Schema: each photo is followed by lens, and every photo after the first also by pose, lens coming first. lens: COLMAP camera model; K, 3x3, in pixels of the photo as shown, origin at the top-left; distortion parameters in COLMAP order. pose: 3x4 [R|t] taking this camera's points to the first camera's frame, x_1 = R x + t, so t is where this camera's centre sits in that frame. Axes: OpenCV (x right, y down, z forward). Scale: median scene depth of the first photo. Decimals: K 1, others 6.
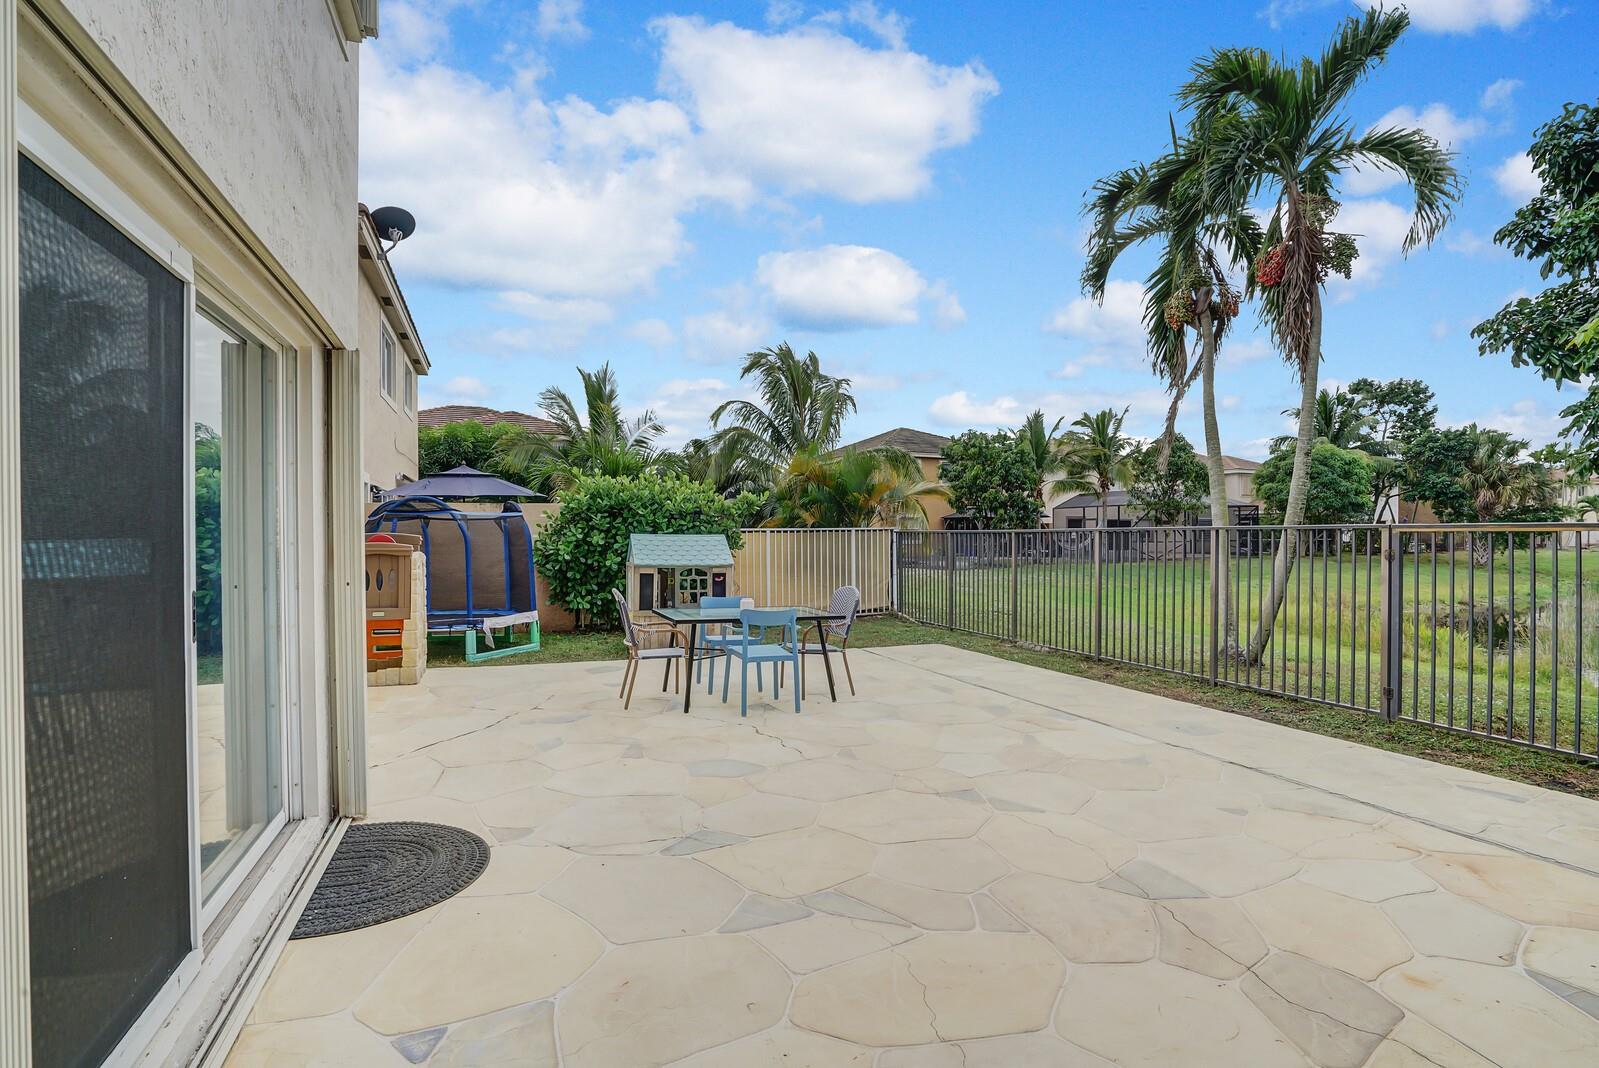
lens RADIAL K [[751.4, 0, 791.0], [0, 751.4, 530.2], [0, 0, 1]] dist [-0.057454, 0.025527]
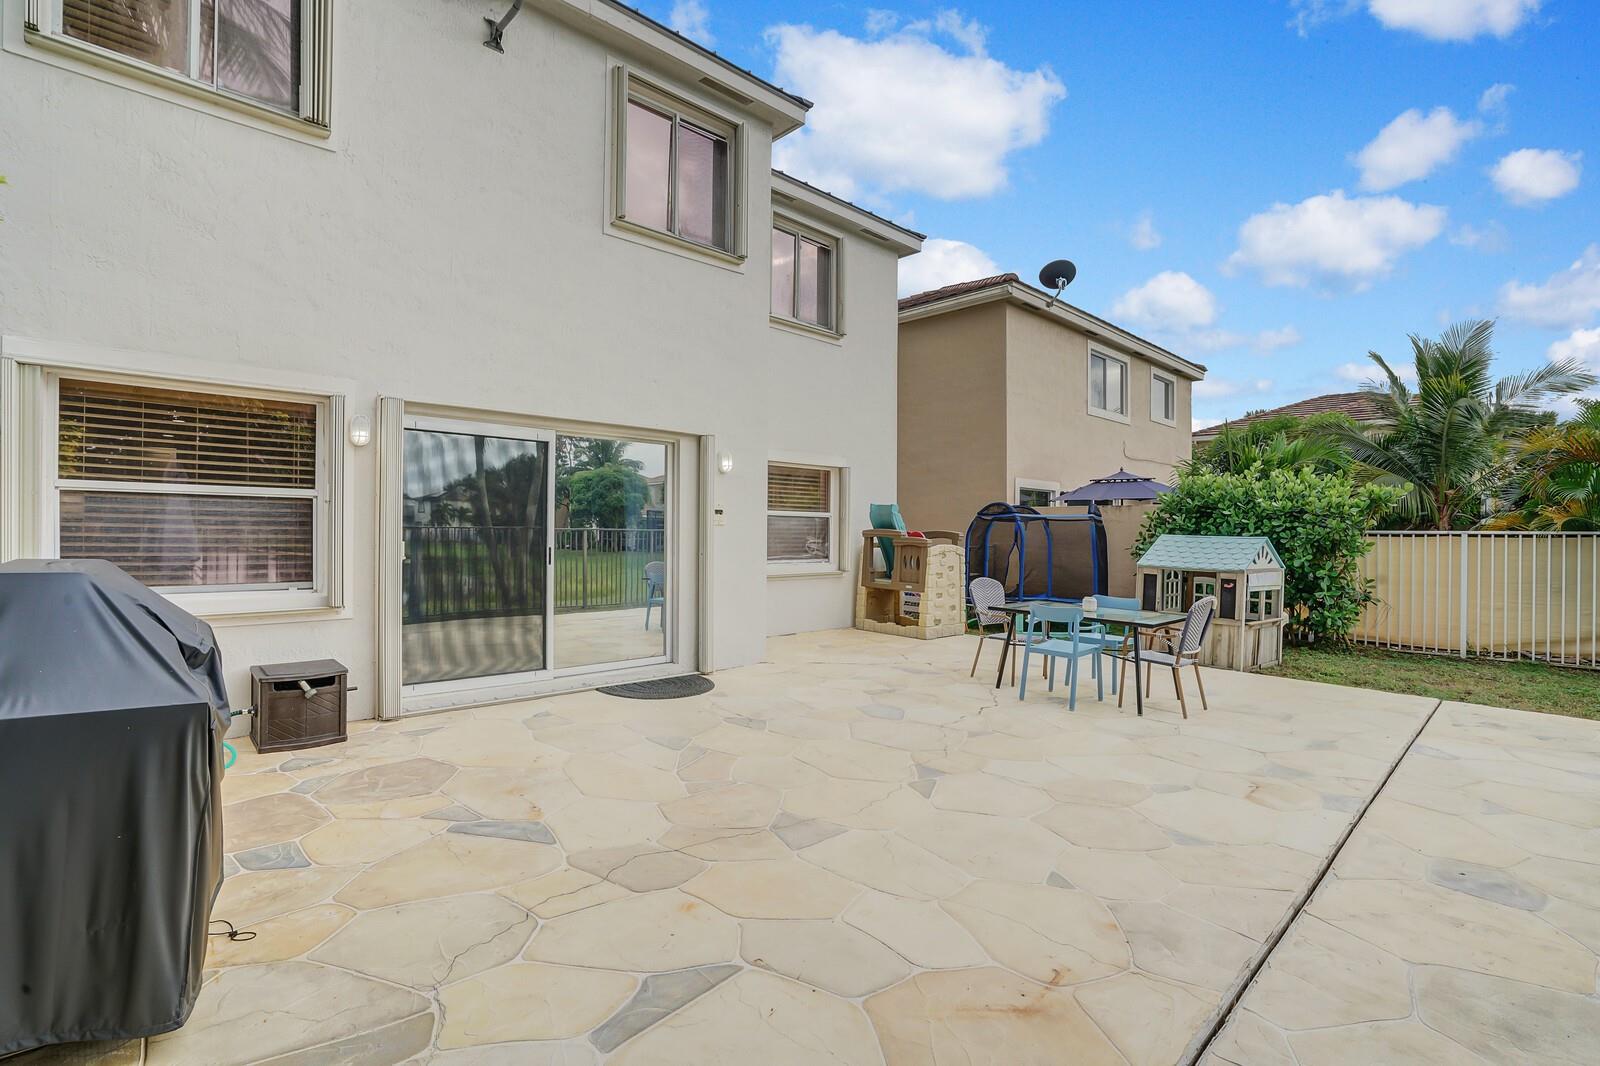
lens RADIAL K [[751.9, 0, 791.5], [0, 751.9, 529.2], [0, 0, 1]] dist [-0.057454, 0.025527]
pose [[0.363419, 0.003879, -0.931618, 0.493002], [-0.006253, 0.999979, 0.001724, -0.001115], [0.931605, 0.005199, 0.363435, 0.169838]]
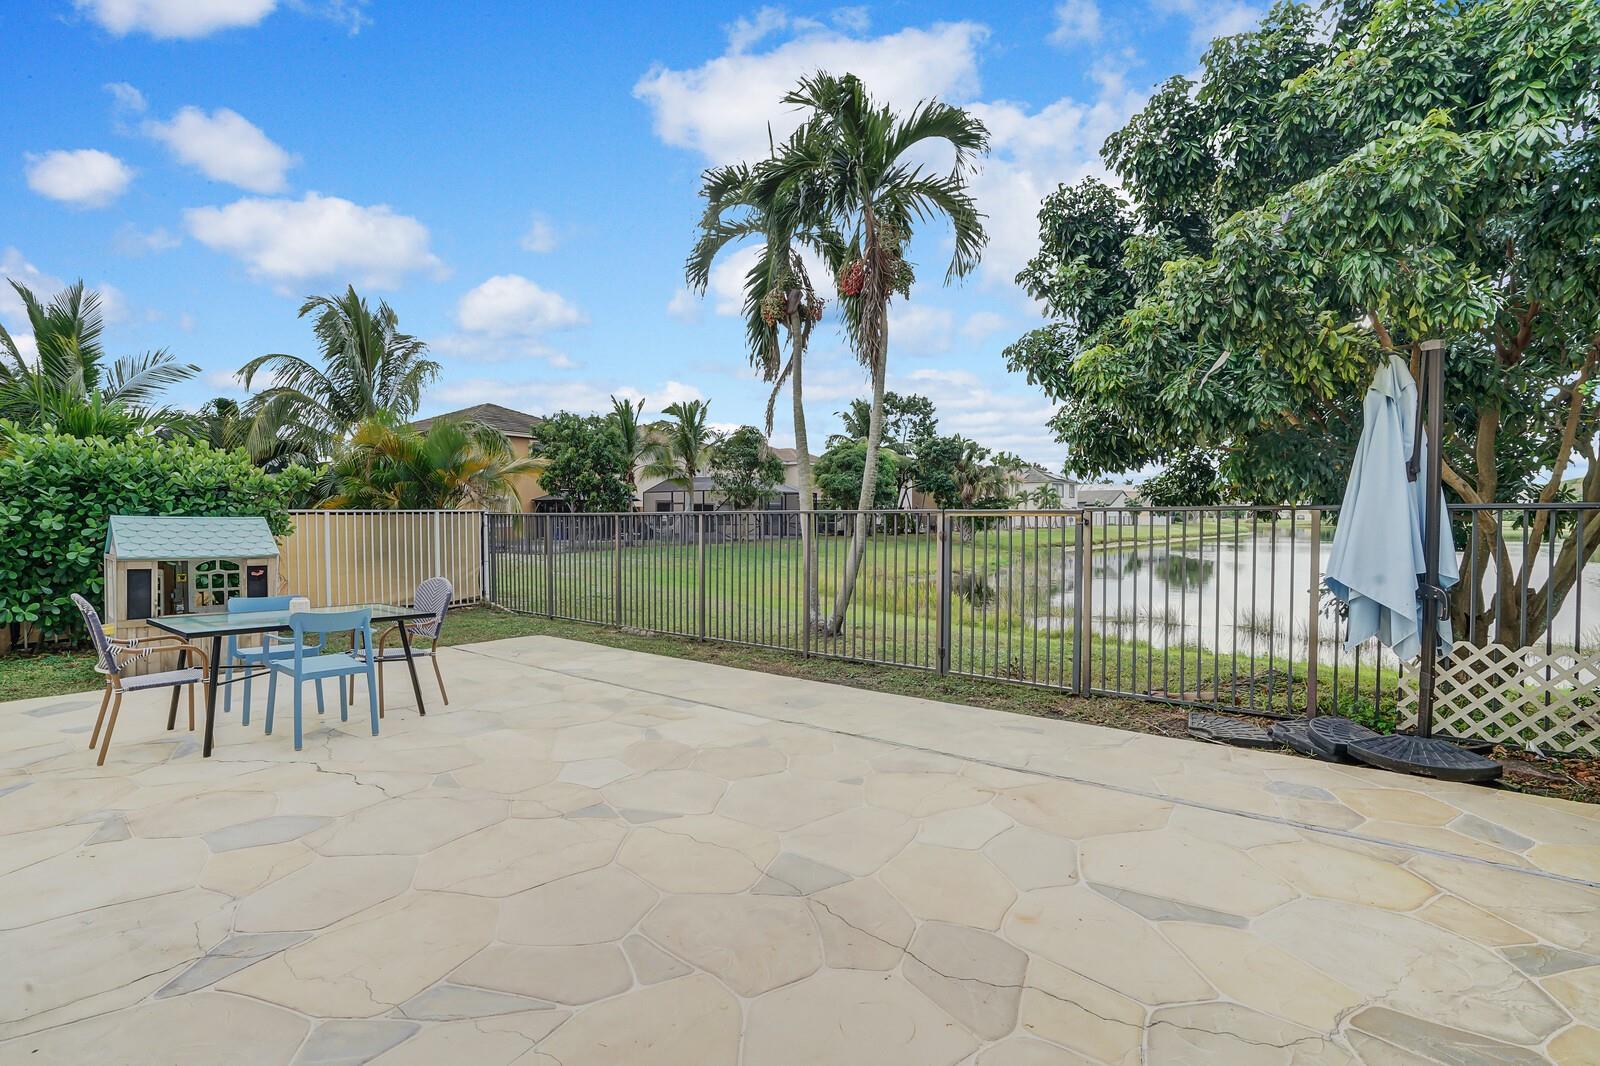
lens RADIAL K [[751.9, 0, 791.5], [0, 751.9, 529.2], [0, 0, 1]] dist [-0.057454, 0.025527]
pose [[0.860613, -0.005184, 0.509233, -0.005341], [-0.005622, 0.999791, 0.019681, 0.000476], [-0.509228, -0.019801, 0.860404, 0.052245]]
